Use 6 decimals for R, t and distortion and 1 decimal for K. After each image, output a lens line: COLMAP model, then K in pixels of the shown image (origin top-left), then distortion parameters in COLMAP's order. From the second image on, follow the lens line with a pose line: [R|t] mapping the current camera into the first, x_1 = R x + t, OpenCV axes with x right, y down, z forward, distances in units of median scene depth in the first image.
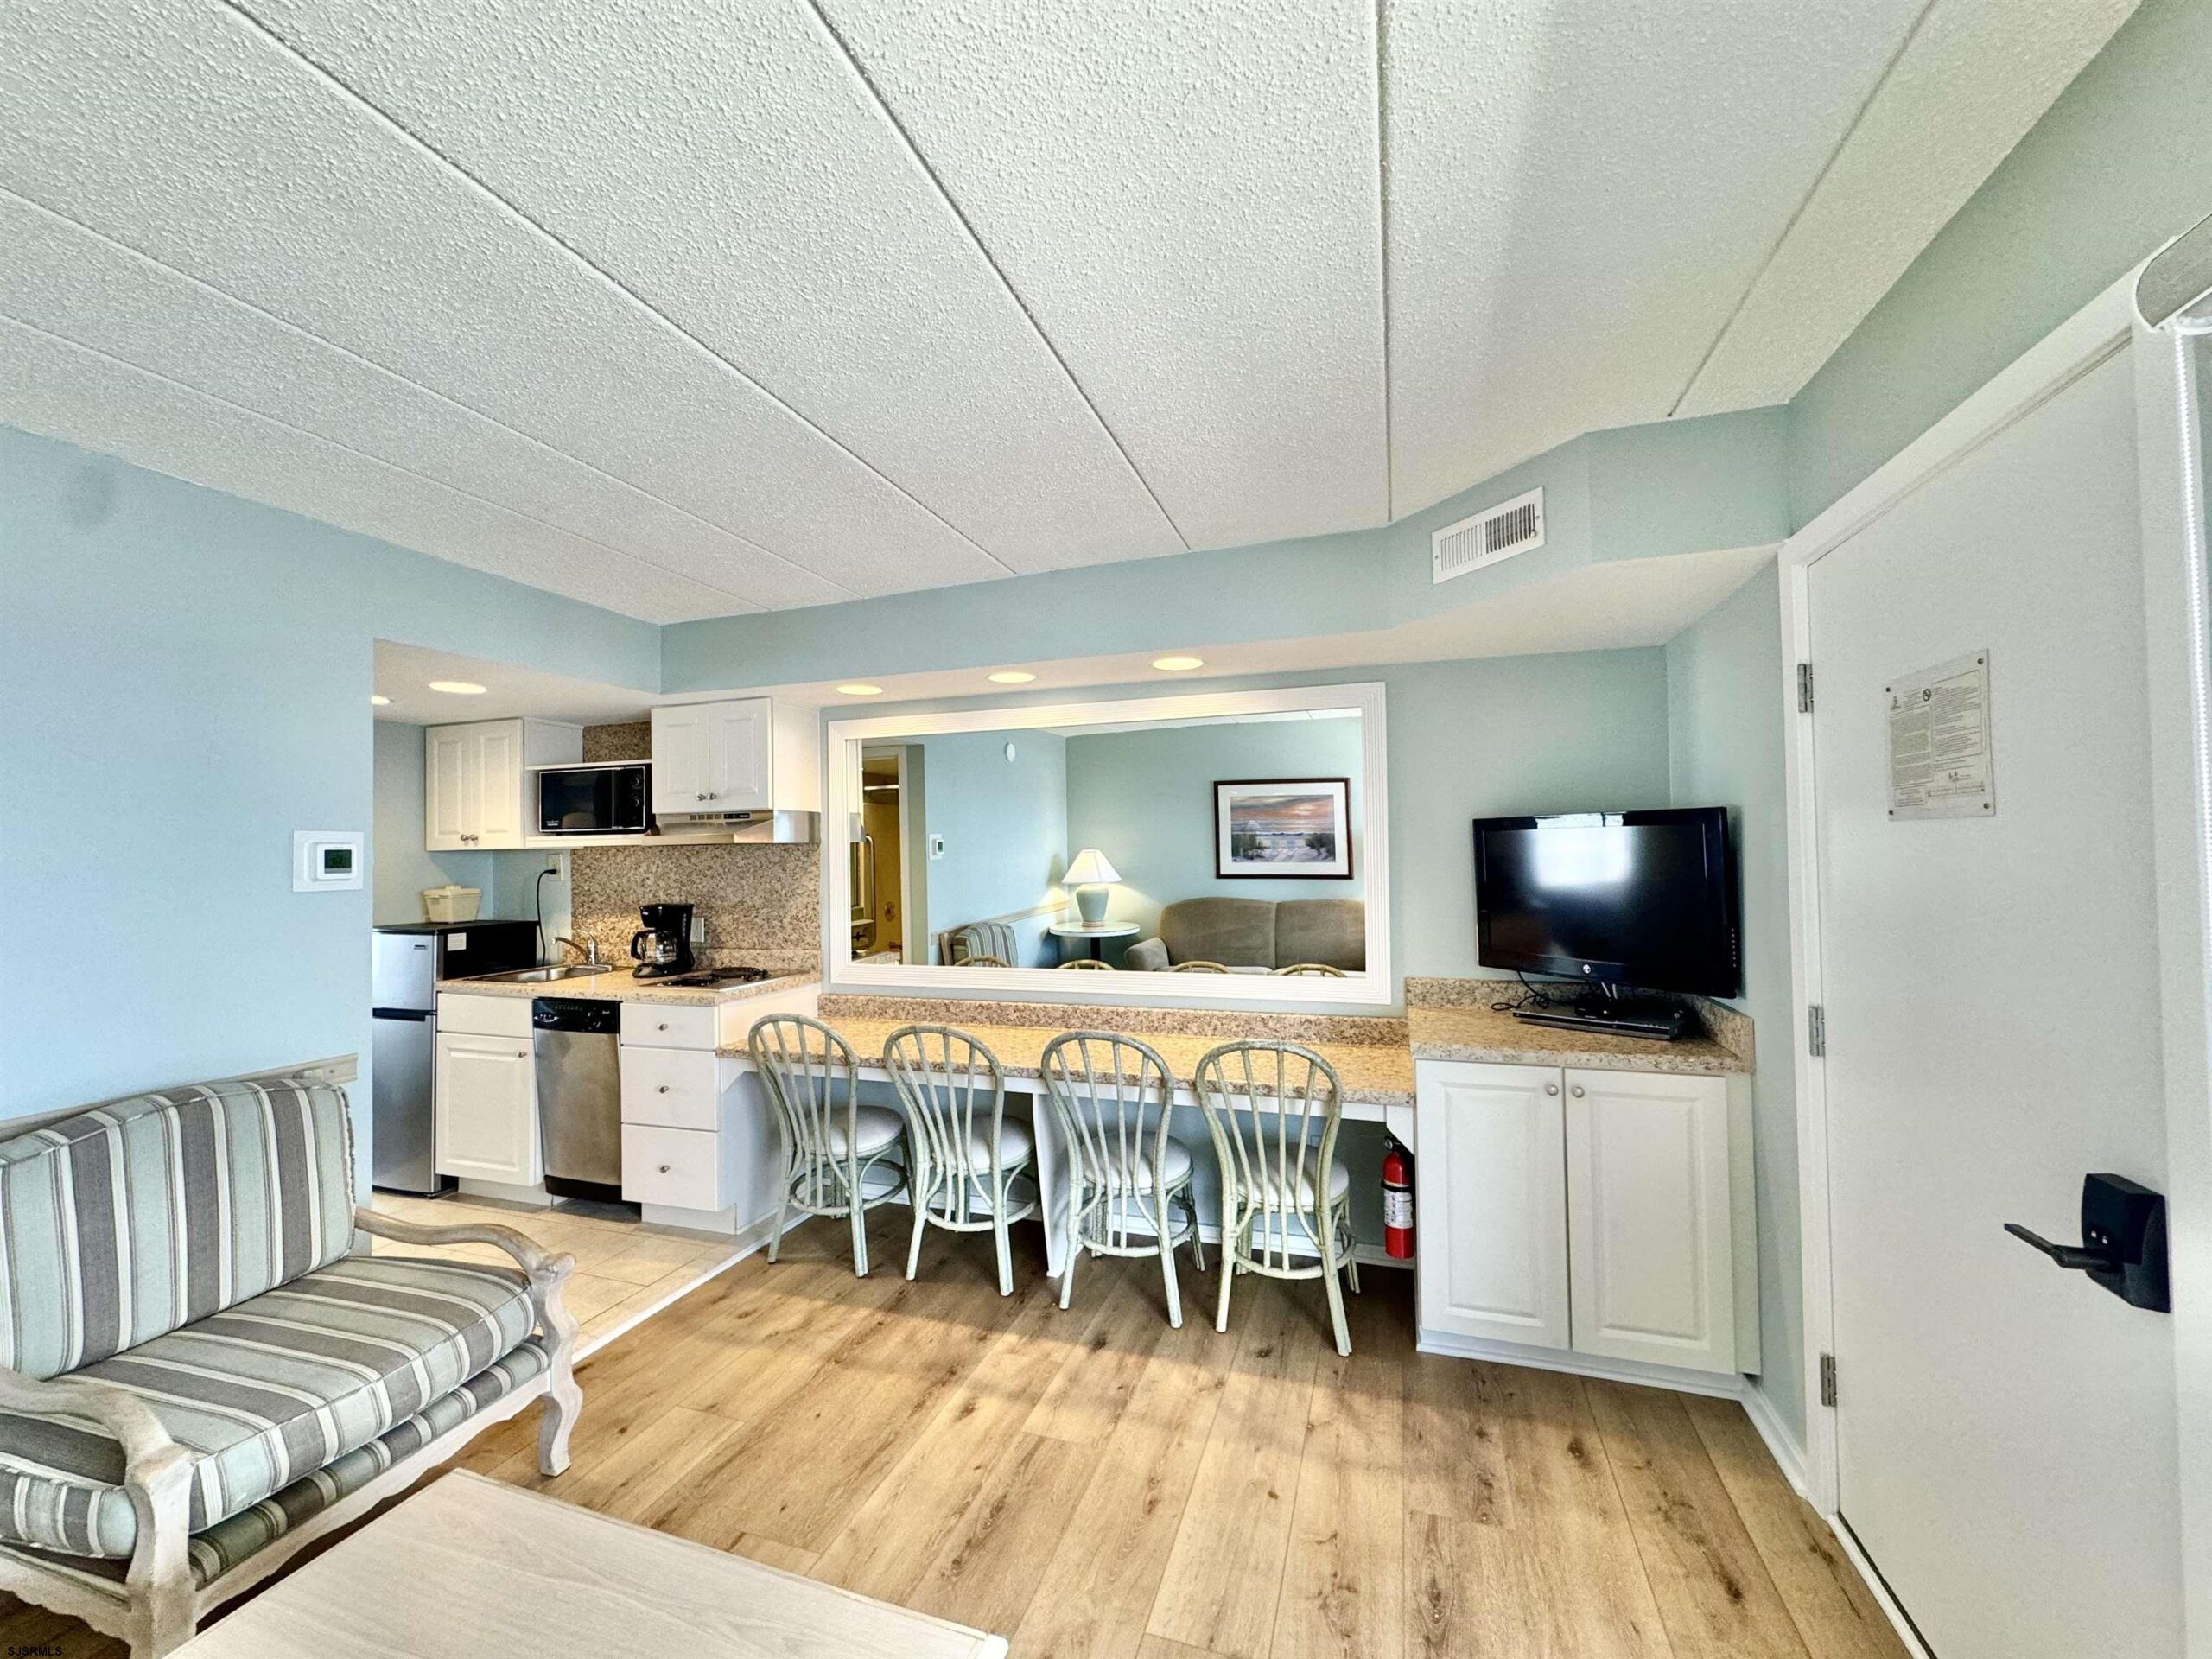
lens RADIAL K [[880.9, 0, 1109.3], [0, 880.9, 828.3], [0, 0, 1]] dist [-0.001223, -0.000894]
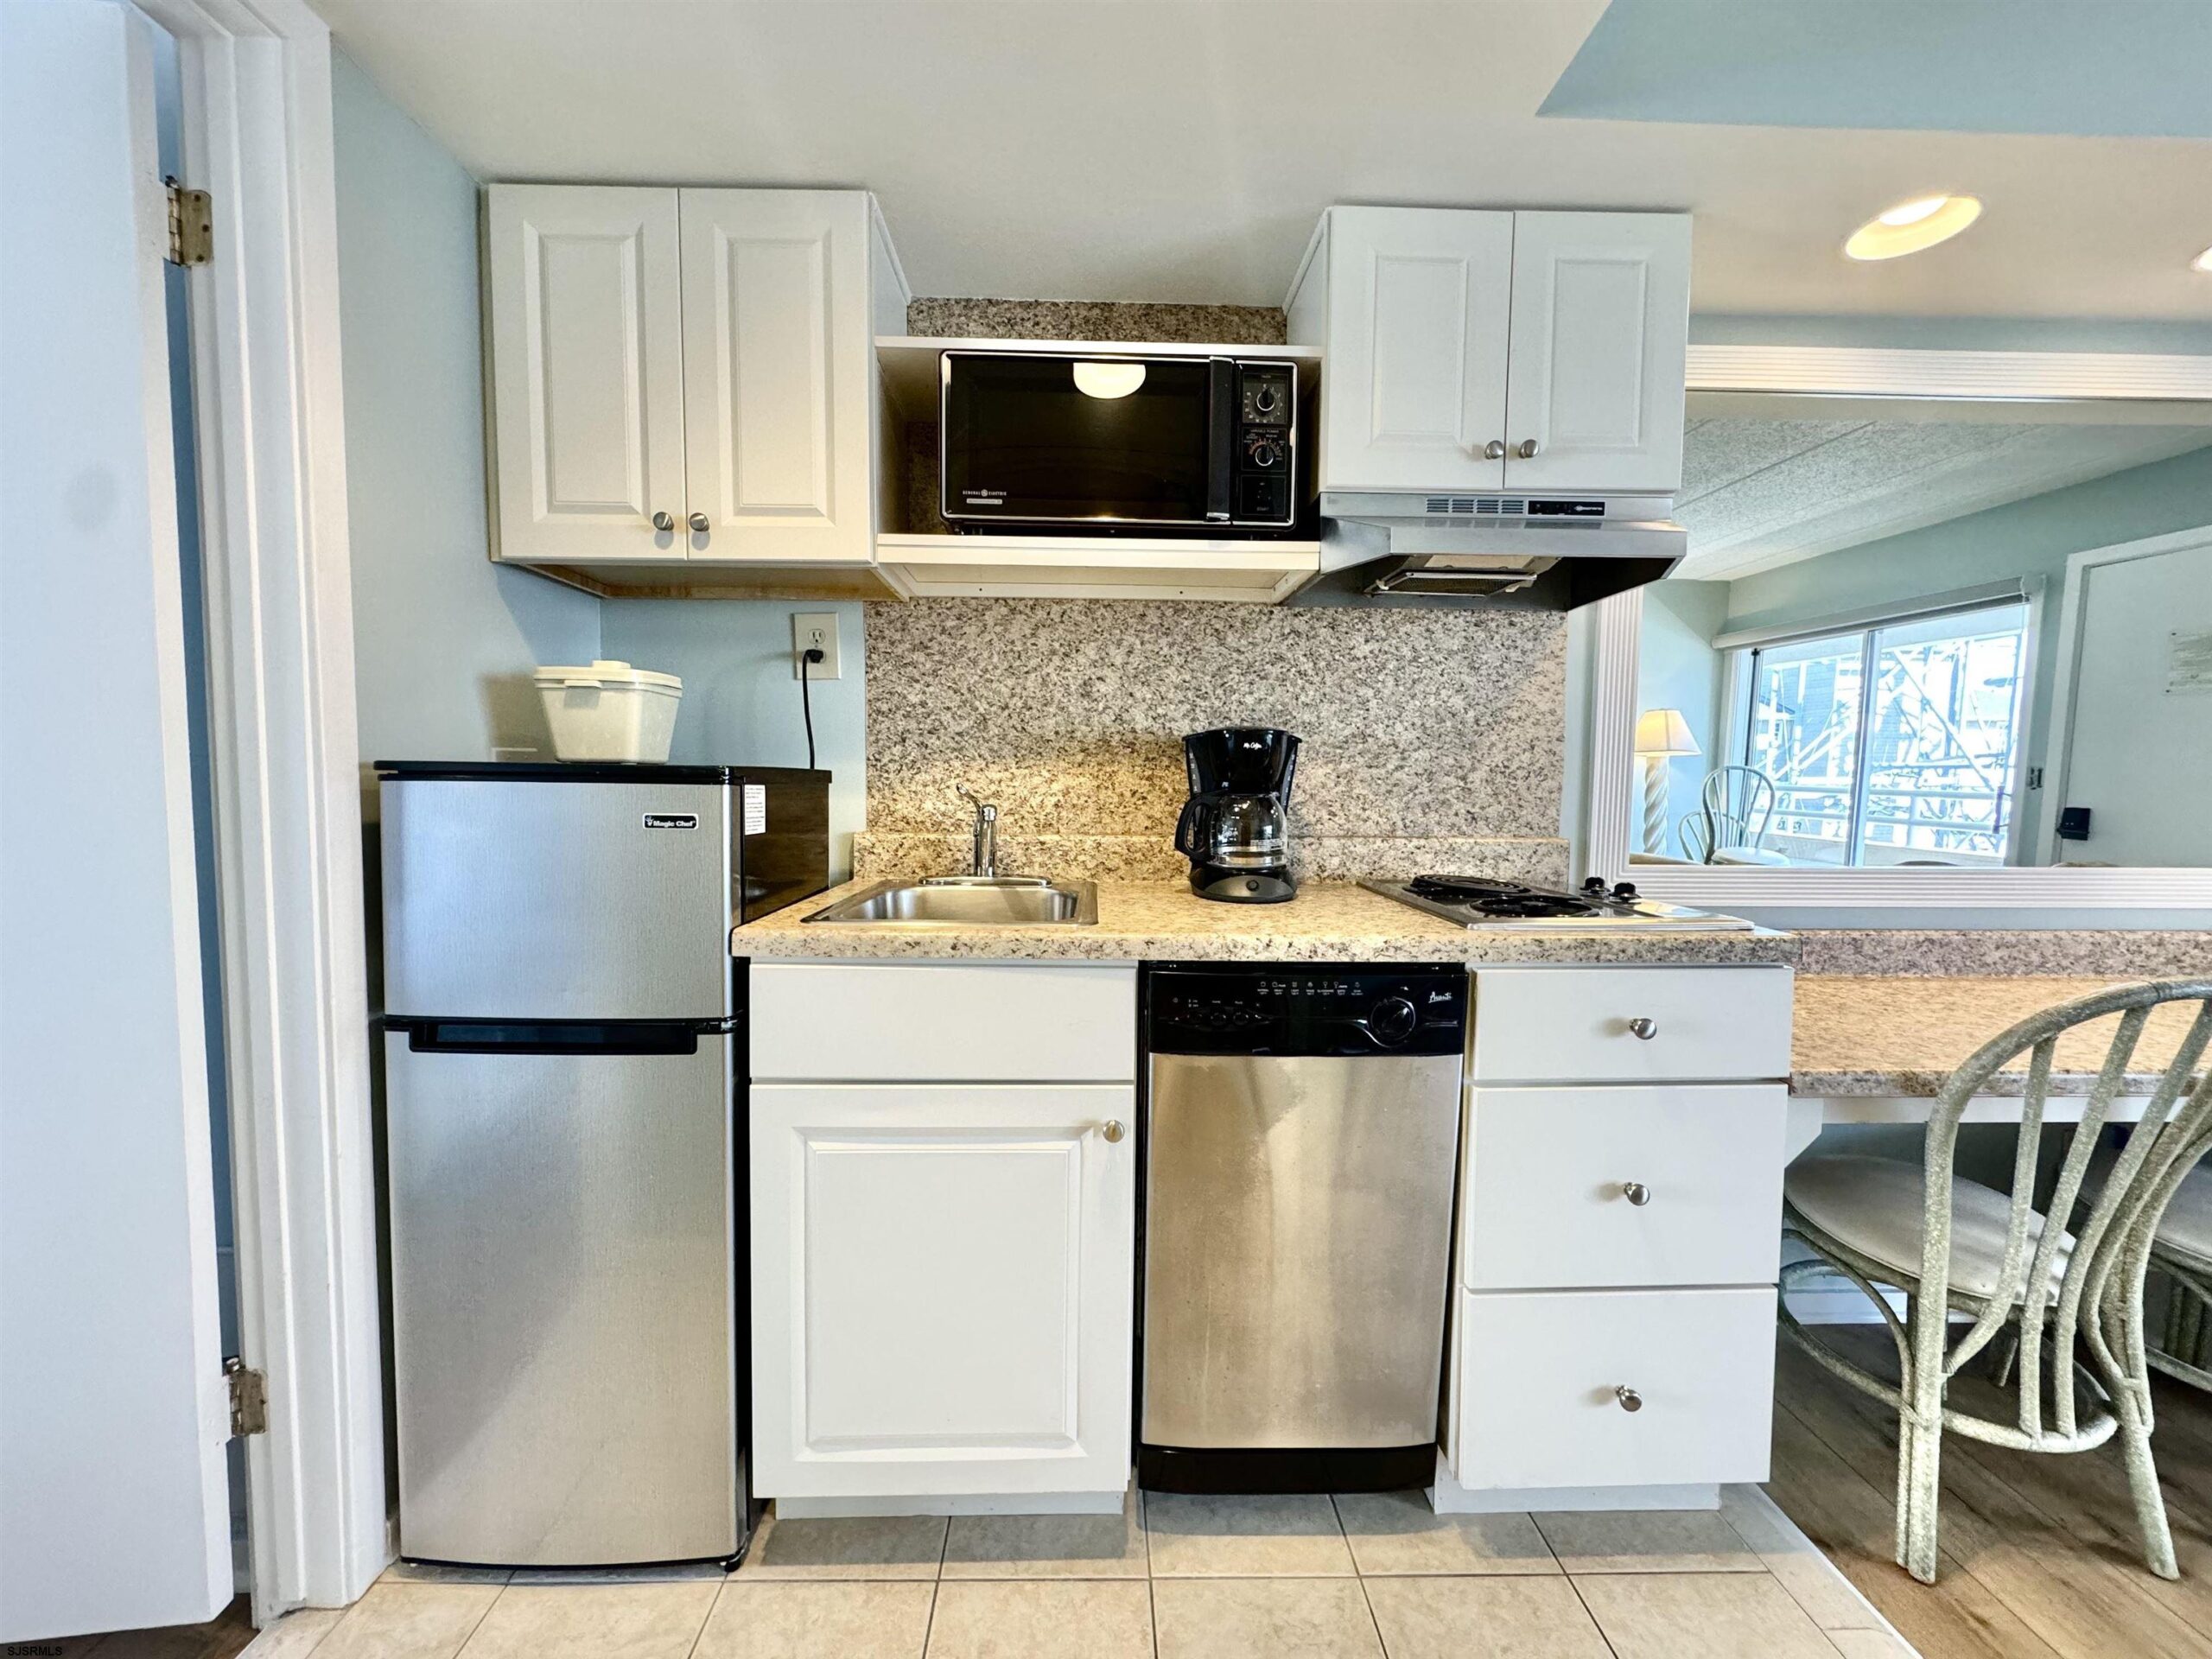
lens RADIAL K [[880.9, 0, 1109.2], [0, 880.9, 830.2], [0, 0, 1]] dist [-0.001223, -0.000894]
pose [[0.941607, 0.005890, 0.336663, -0.735962], [-0.033038, 0.996639, 0.074968, 0.108821], [-0.335089, -0.081713, 0.938636, 0.648965]]
